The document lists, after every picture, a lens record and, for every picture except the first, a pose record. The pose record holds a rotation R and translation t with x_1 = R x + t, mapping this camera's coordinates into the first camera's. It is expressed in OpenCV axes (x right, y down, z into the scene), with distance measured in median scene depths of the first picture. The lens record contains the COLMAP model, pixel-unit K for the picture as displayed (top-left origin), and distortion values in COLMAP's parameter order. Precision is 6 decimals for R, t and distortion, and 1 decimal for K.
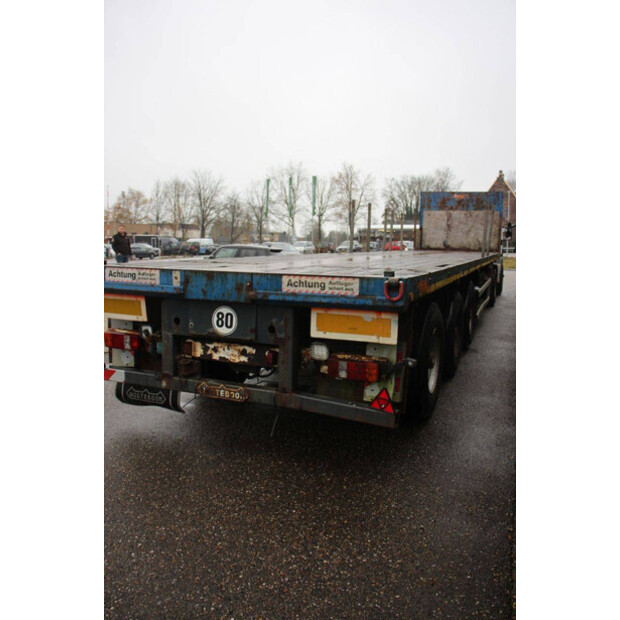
lens RADIAL K [[526.2, 0, 303.9], [0, 526.2, 311.7], [0, 0, 1]] dist [-0.103390, 0.046013]
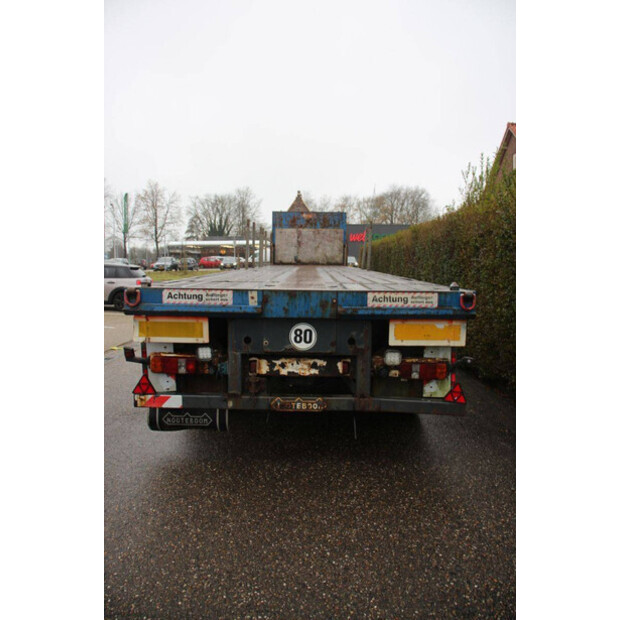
lens RADIAL K [[507.0, 0, 296.1], [0, 507.0, 310.9], [0, 0, 1]] dist [-0.133602, 0.074879]
pose [[0.933343, -0.045527, 0.356088, -0.513223], [0.054726, 0.998376, -0.015795, -0.018838], [-0.354791, 0.034229, 0.934319, 0.048988]]
